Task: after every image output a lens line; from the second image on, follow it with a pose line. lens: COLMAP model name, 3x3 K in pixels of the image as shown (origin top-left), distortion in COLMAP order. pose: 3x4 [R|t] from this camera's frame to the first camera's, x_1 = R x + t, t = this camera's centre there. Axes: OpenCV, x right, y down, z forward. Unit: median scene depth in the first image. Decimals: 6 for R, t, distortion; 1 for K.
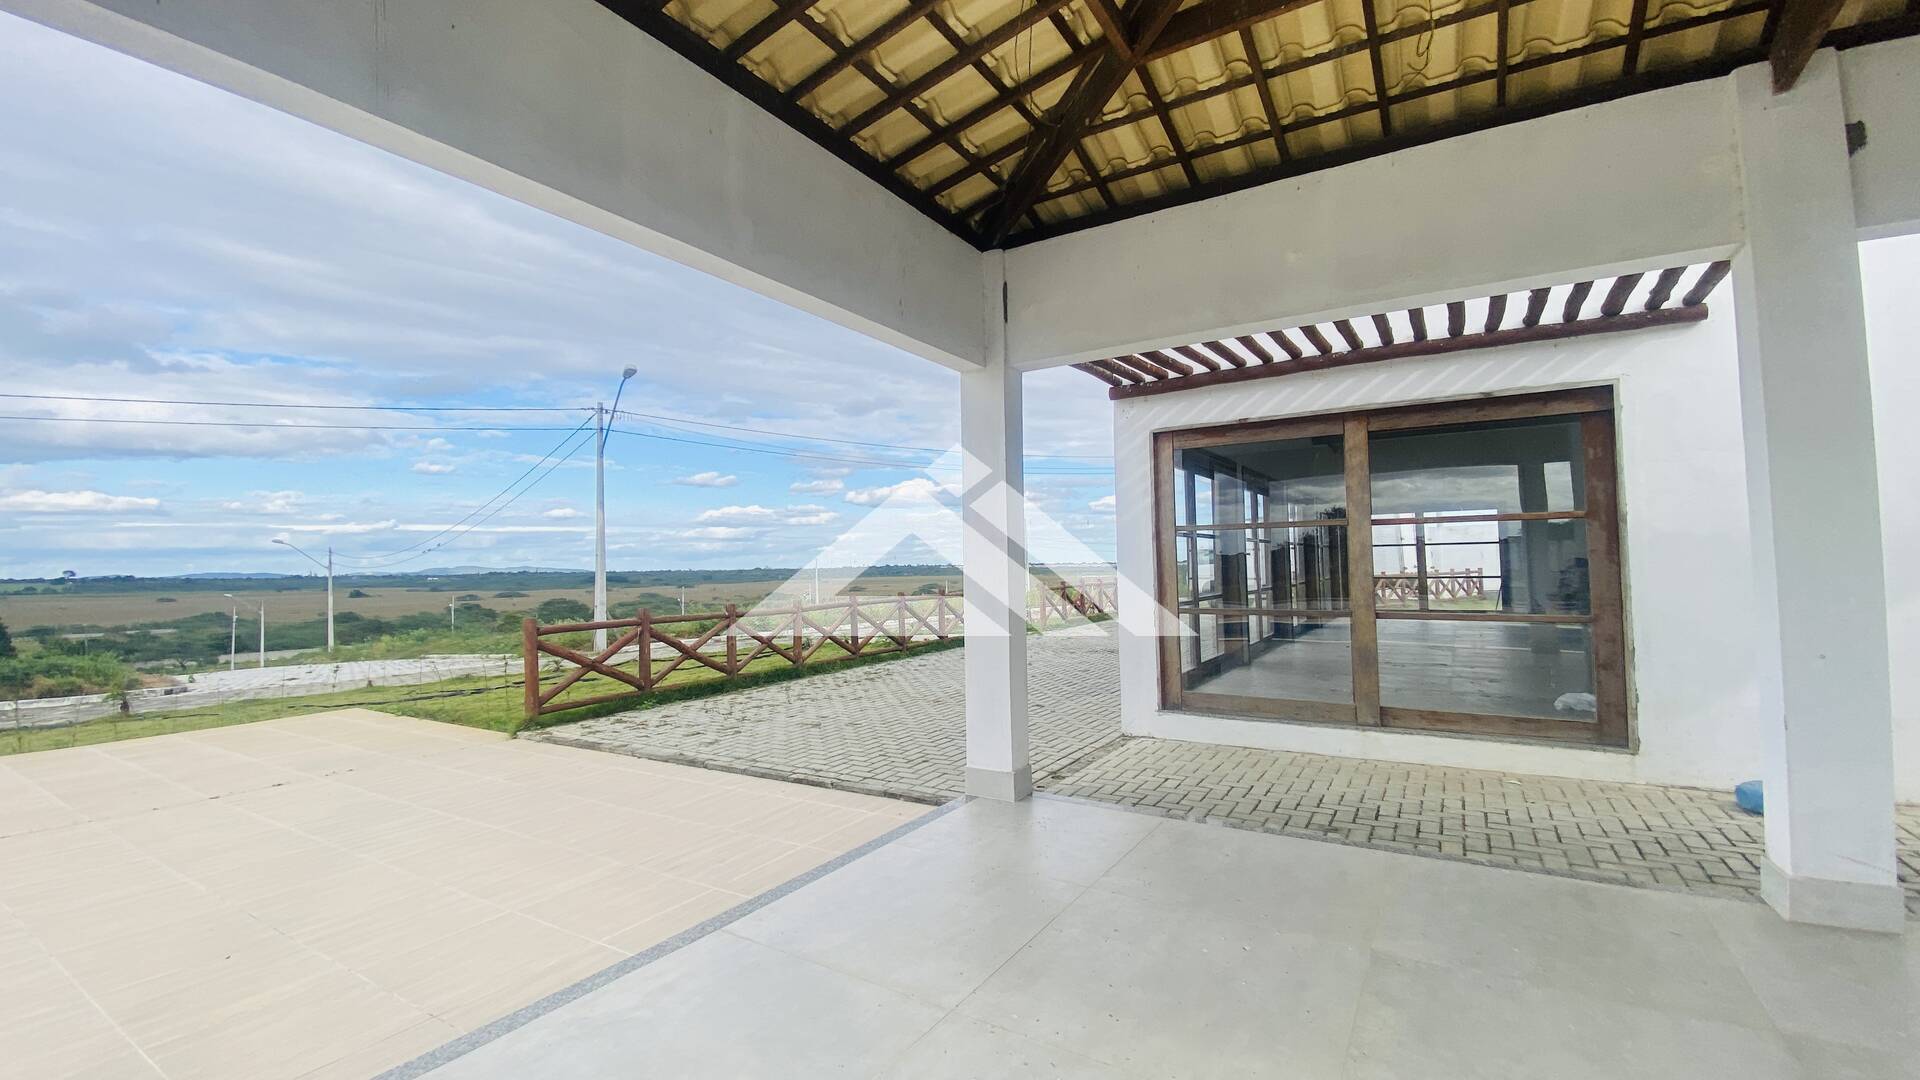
lens RADIAL K [[785.0, 0, 962.9], [0, 785.0, 534.2], [0, 0, 1]] dist [0.029703, -0.031867]
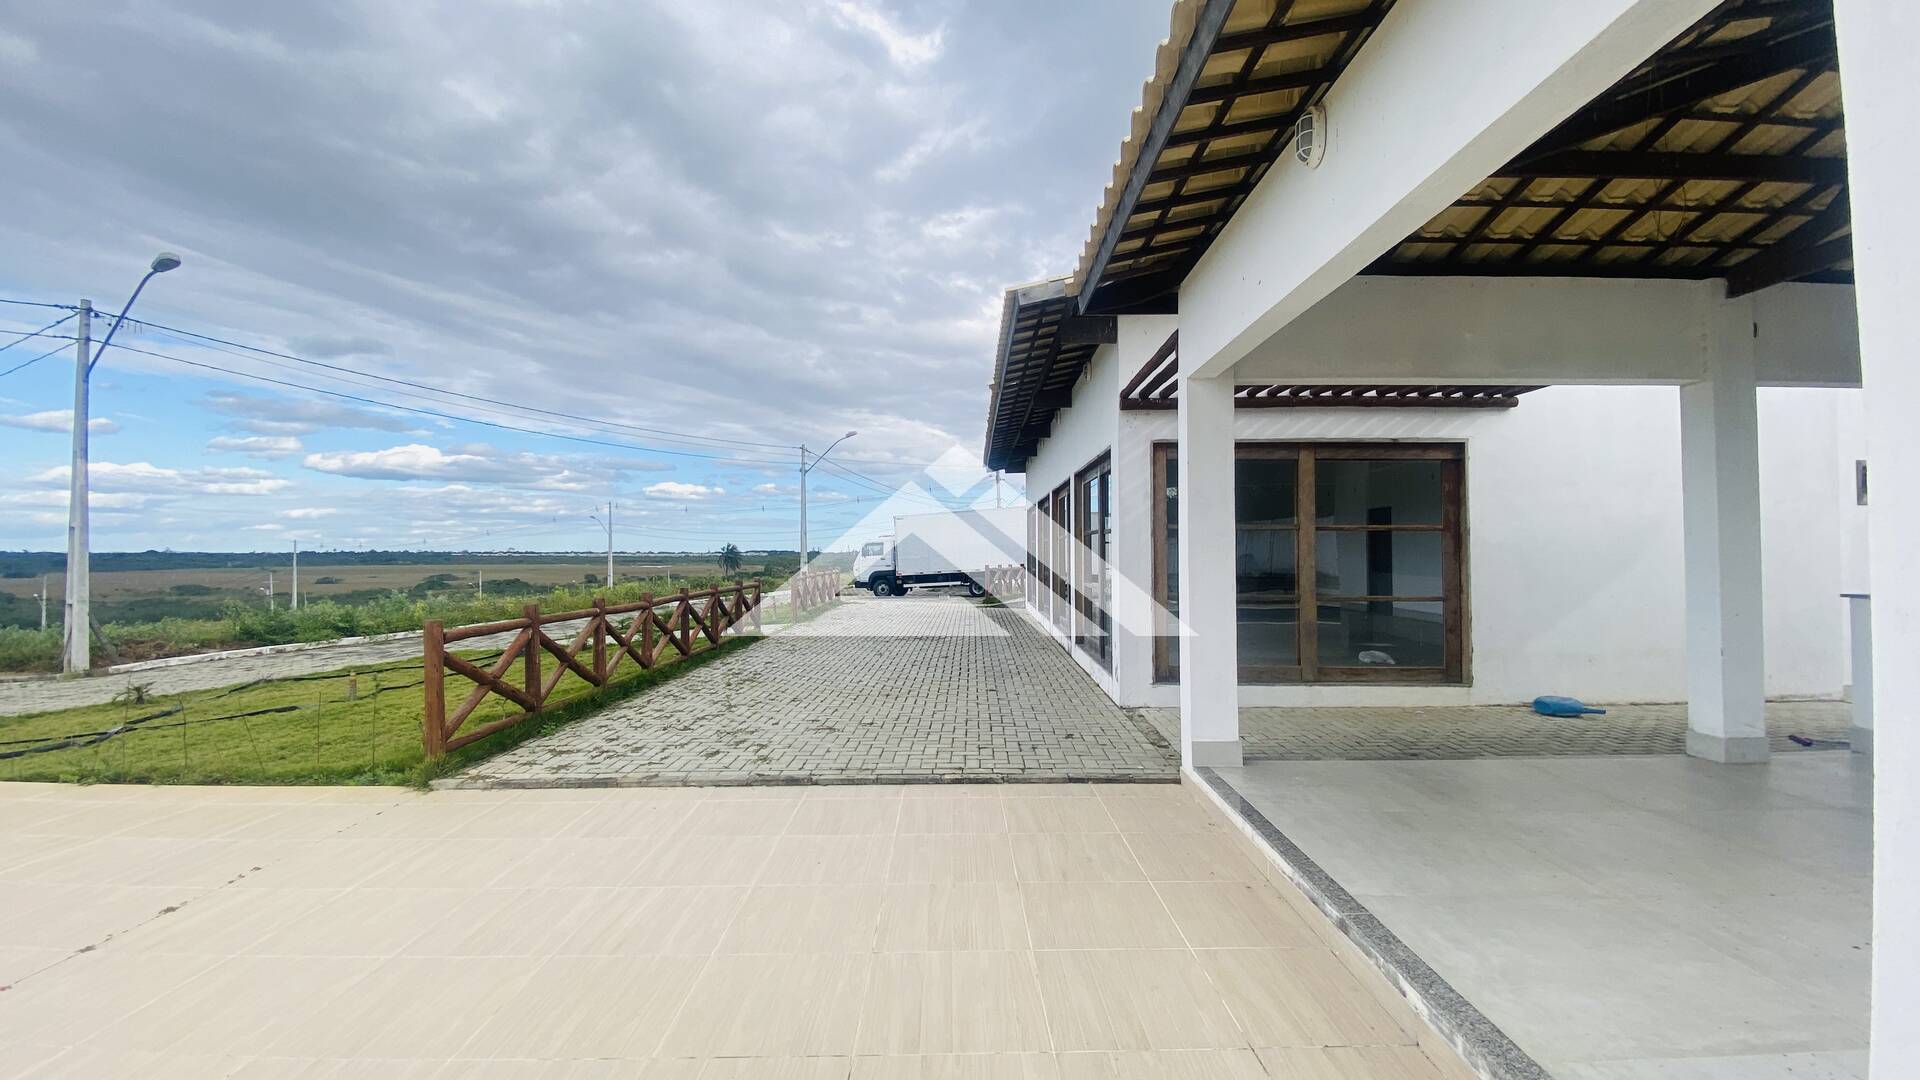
lens RADIAL K [[785.0, 0, 962.9], [0, 785.0, 534.2], [0, 0, 1]] dist [0.029703, -0.031867]
pose [[0.847095, 0.030199, 0.530582, -0.187672], [-0.036349, 0.999338, 0.001154, 0.004212], [-0.530196, -0.020264, 0.847633, 0.053977]]
